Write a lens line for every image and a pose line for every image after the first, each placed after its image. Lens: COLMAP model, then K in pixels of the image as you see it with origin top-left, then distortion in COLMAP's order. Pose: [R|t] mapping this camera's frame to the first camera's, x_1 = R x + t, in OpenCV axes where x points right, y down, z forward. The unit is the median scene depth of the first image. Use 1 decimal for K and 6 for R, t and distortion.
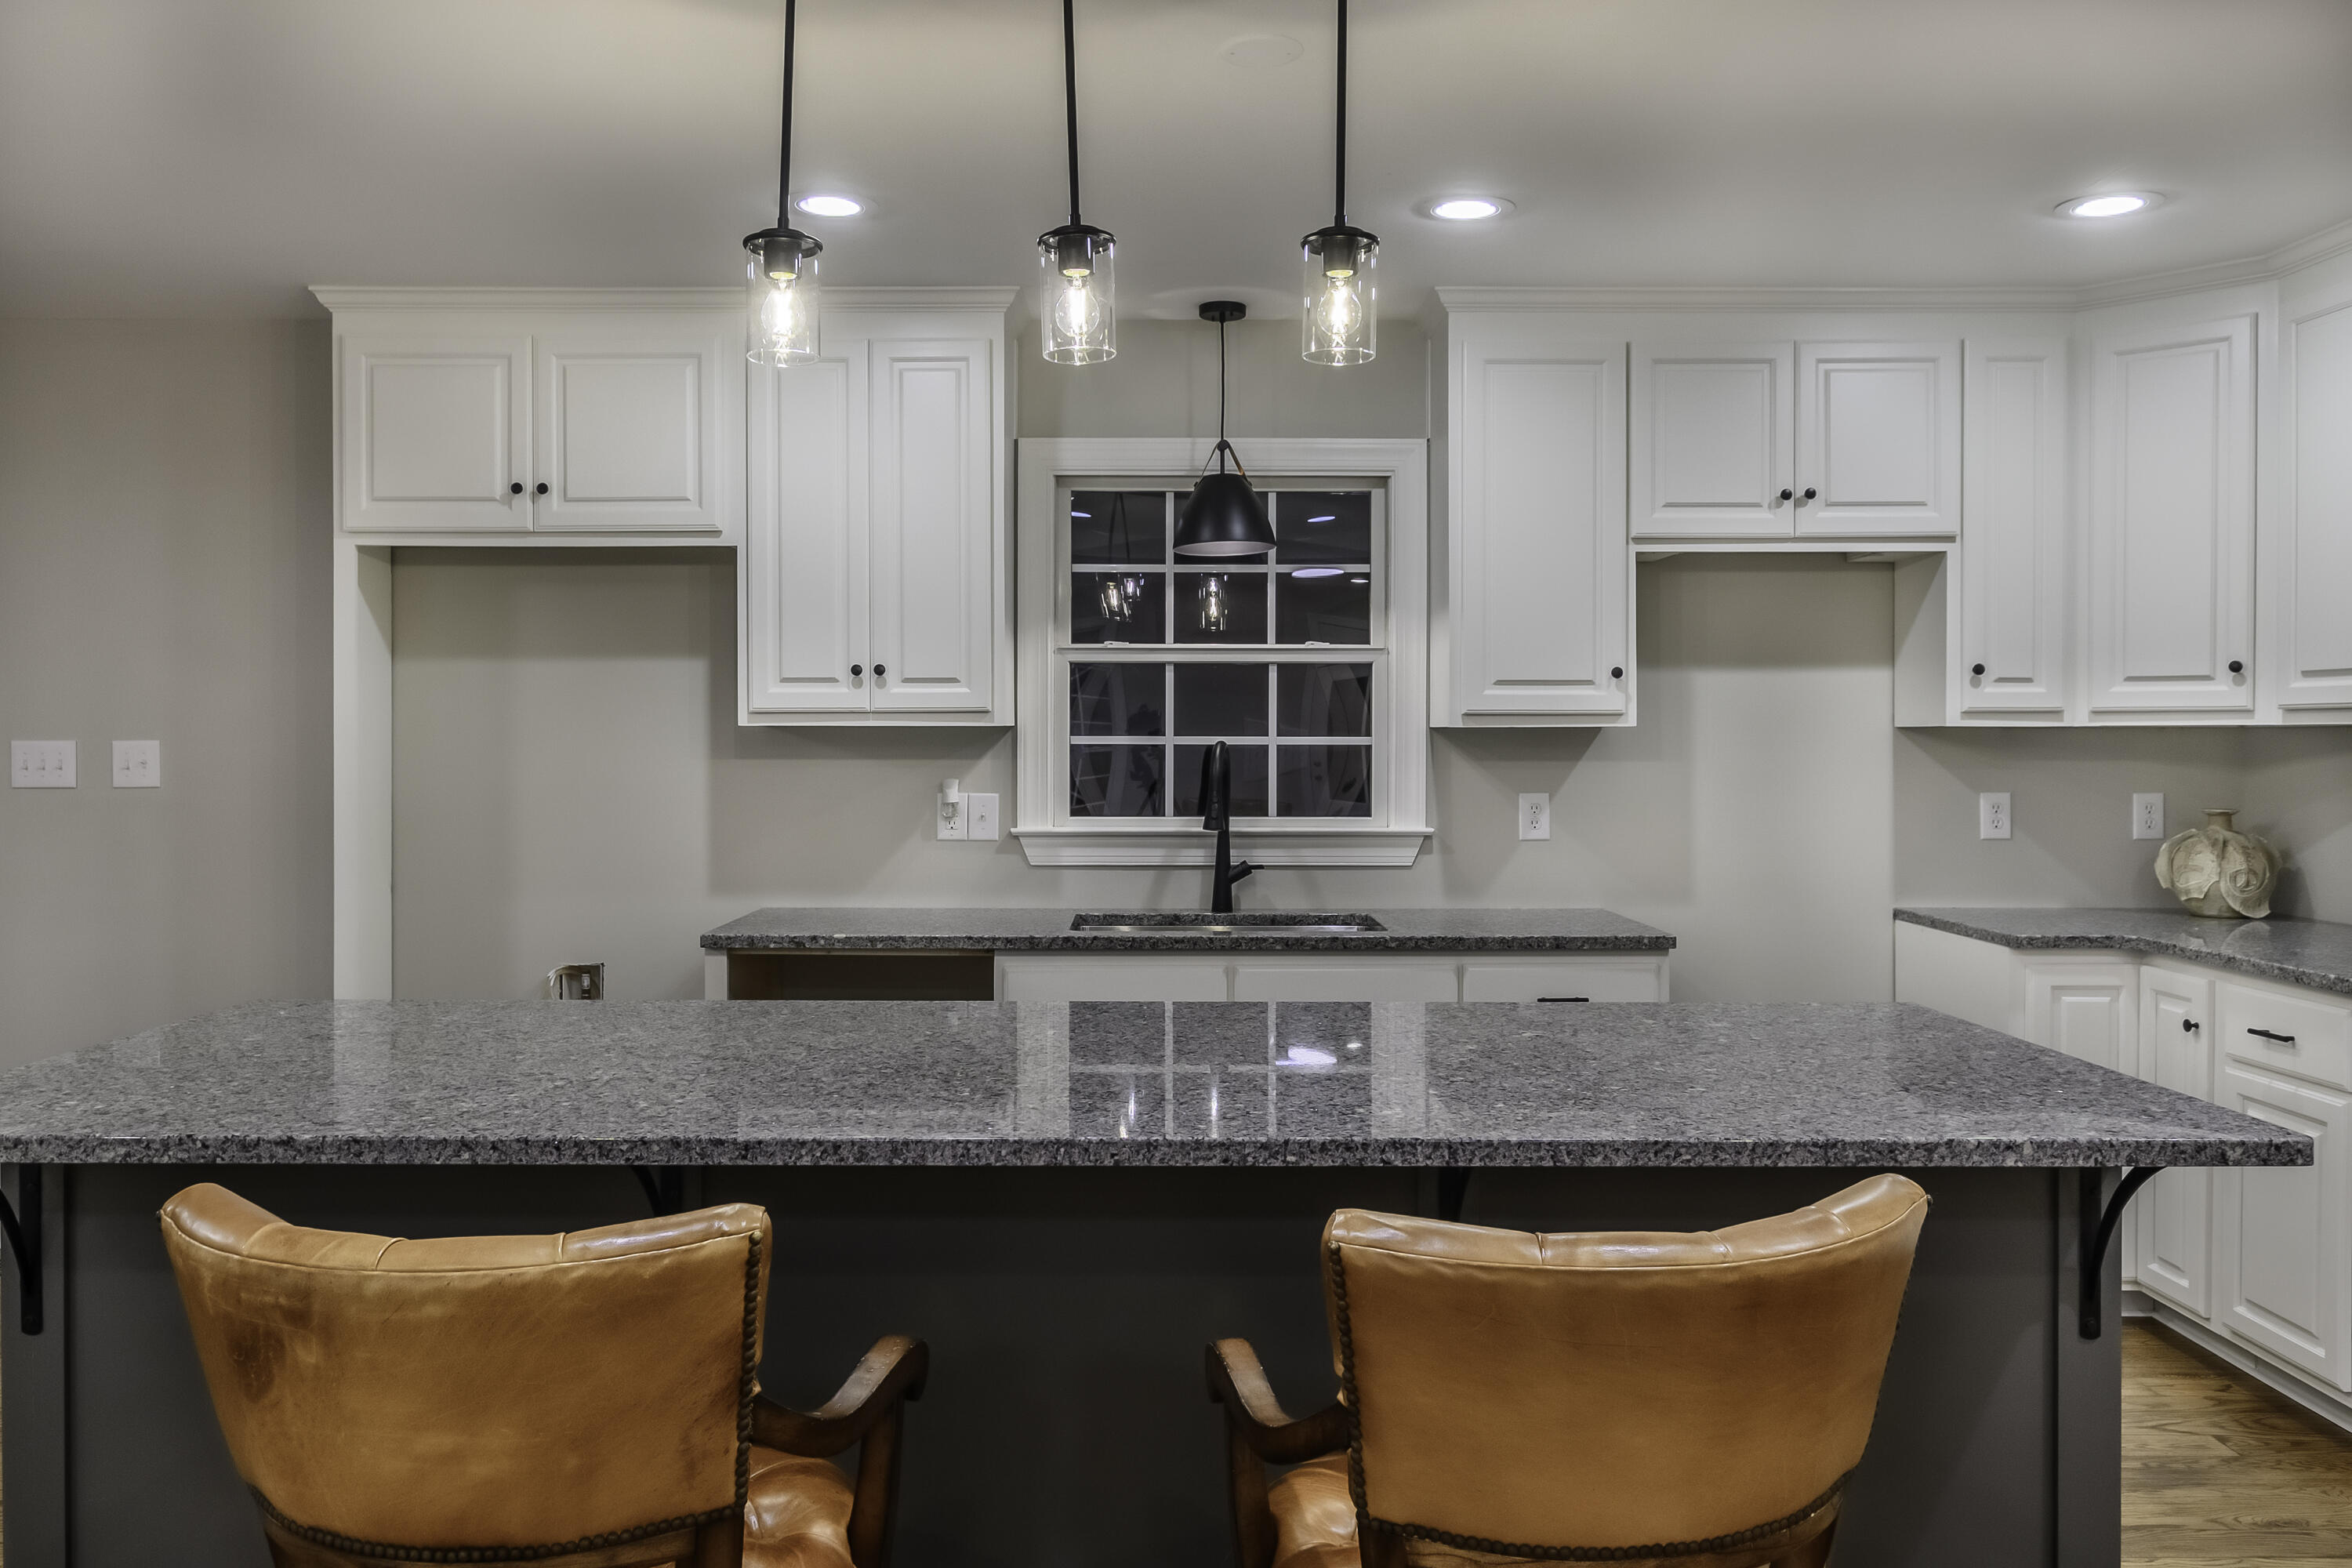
lens RADIAL K [[1839.2, 0, 1170.6], [0, 1839.2, 747.3], [0, 0, 1]] dist [-0.002284, 0.005178]
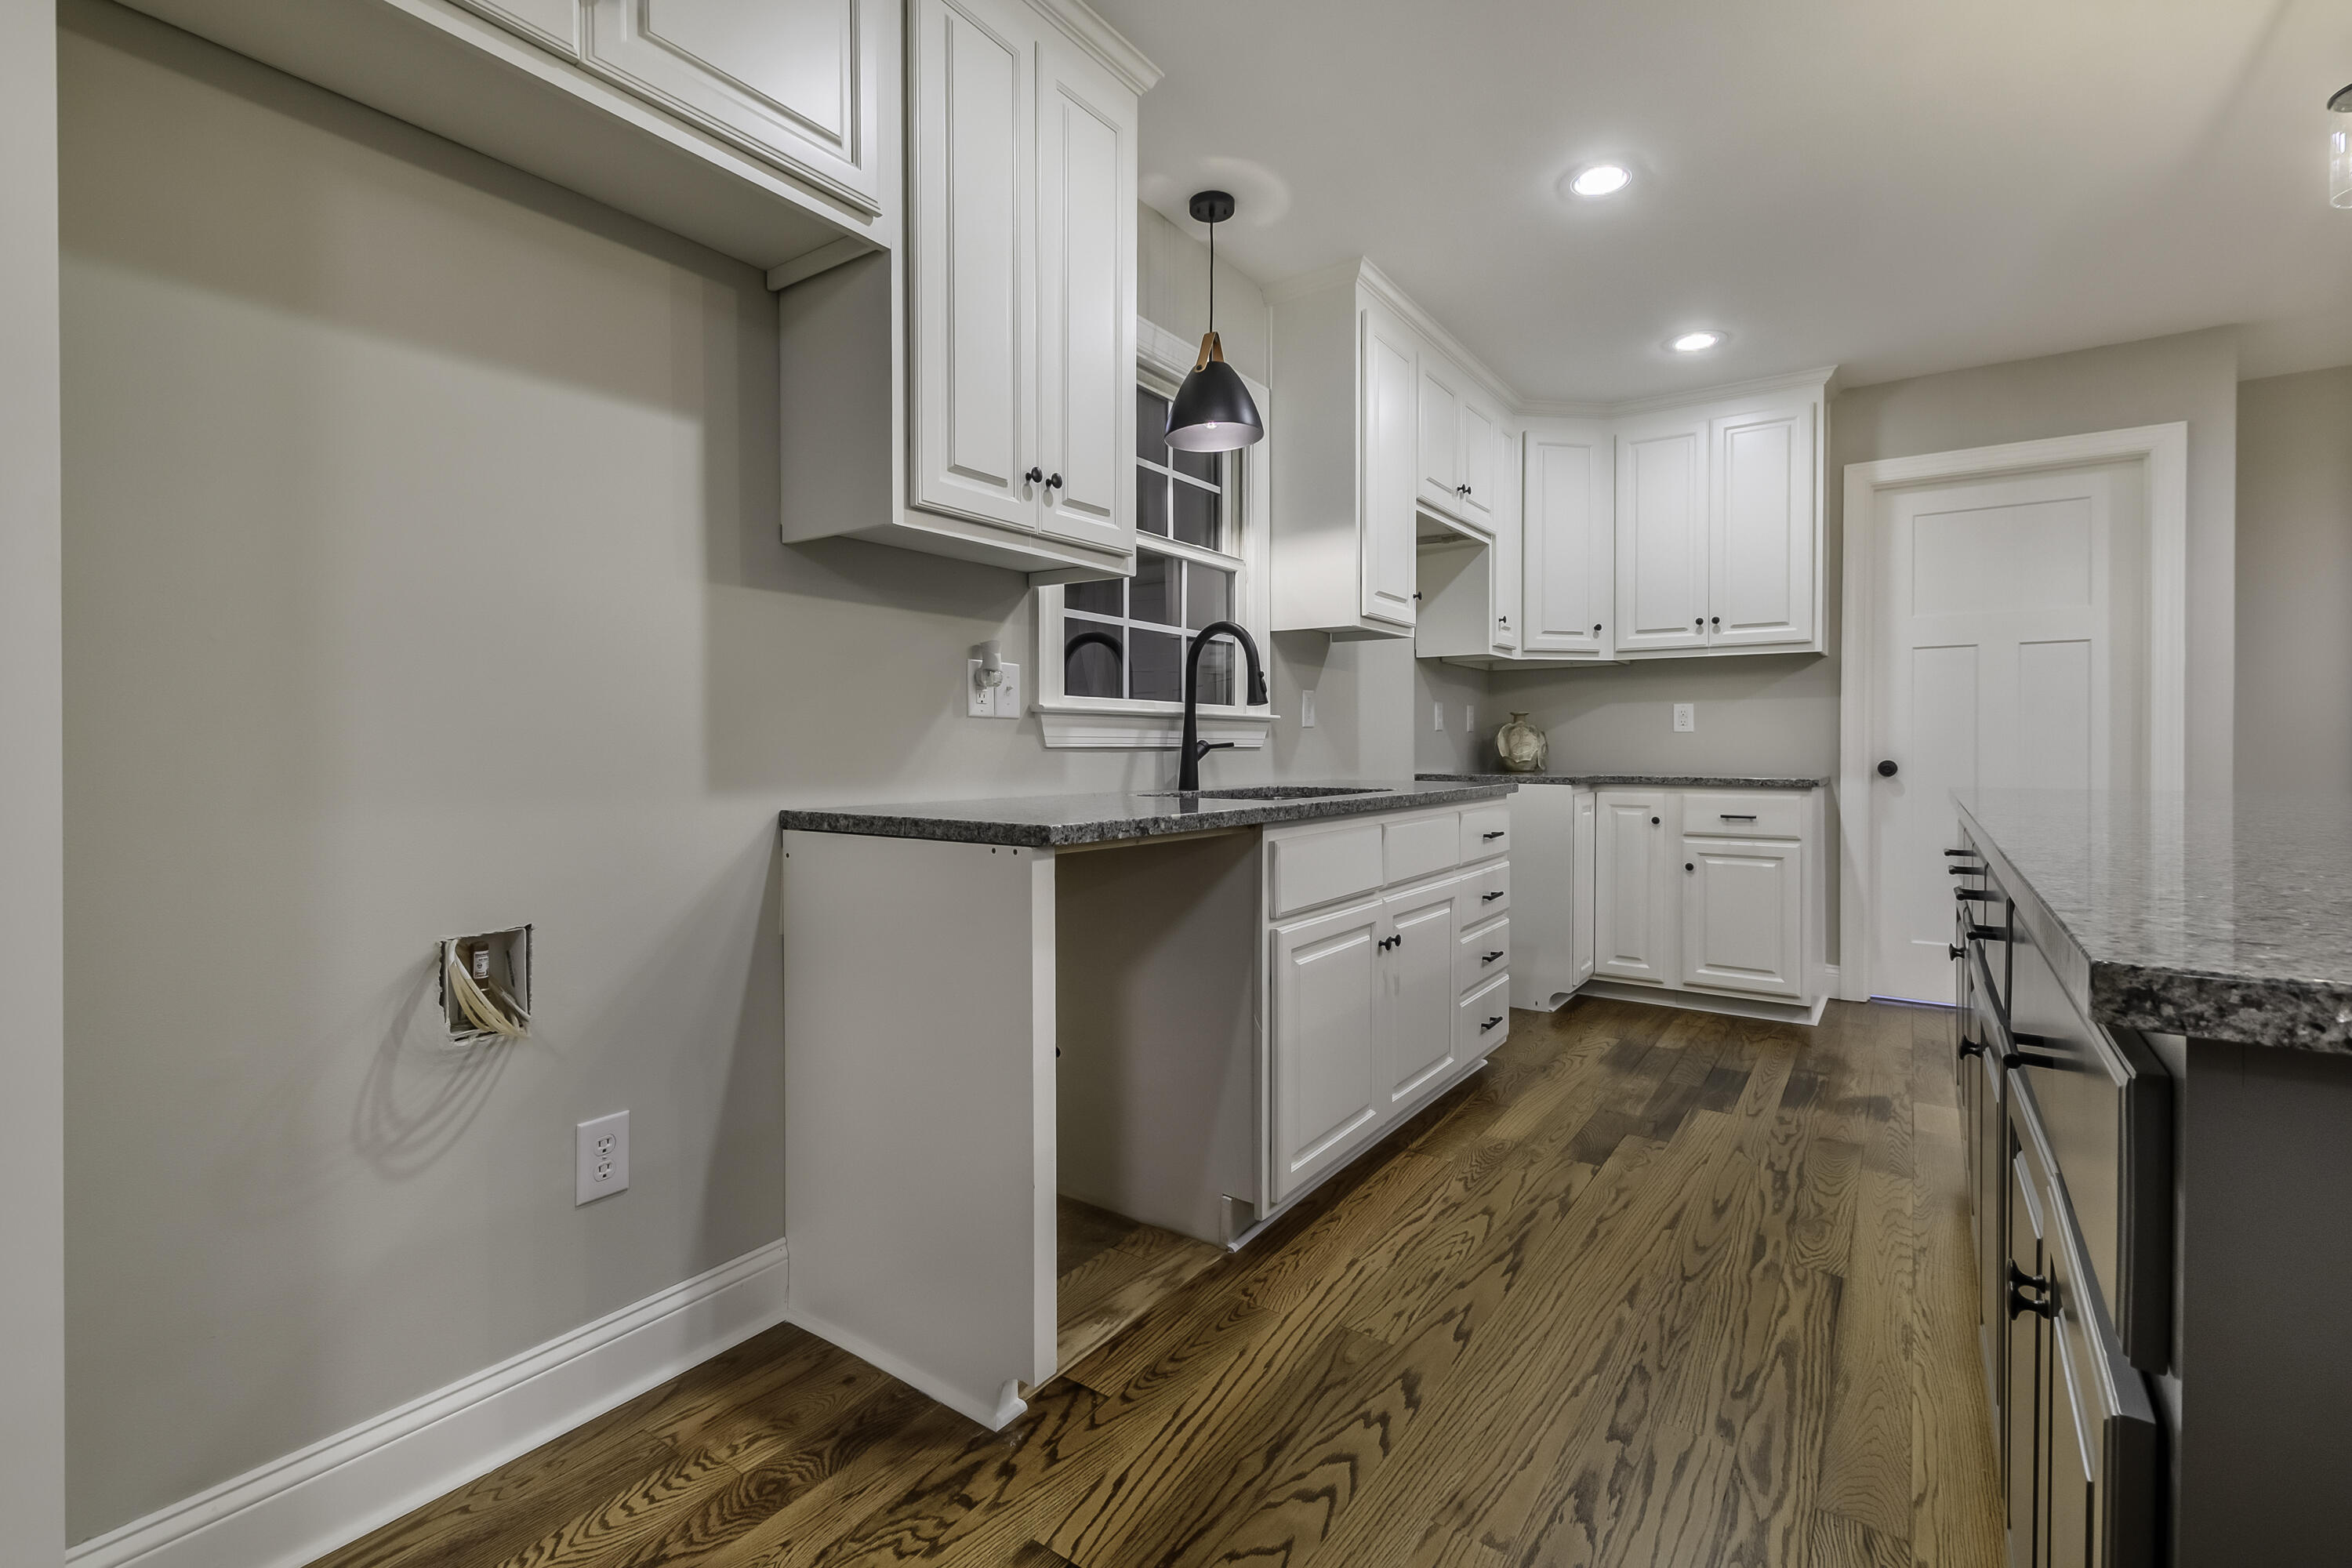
lens RADIAL K [[1043.1, 0, 1166.0], [0, 1043.1, 751.9], [0, 0, 1]] dist [0.009431, -0.004070]
pose [[0.584079, -0.005780, 0.811676, -0.468771], [0.006832, 0.999974, 0.002204, 0.068295], [-0.811668, 0.004258, 0.584104, 0.682036]]
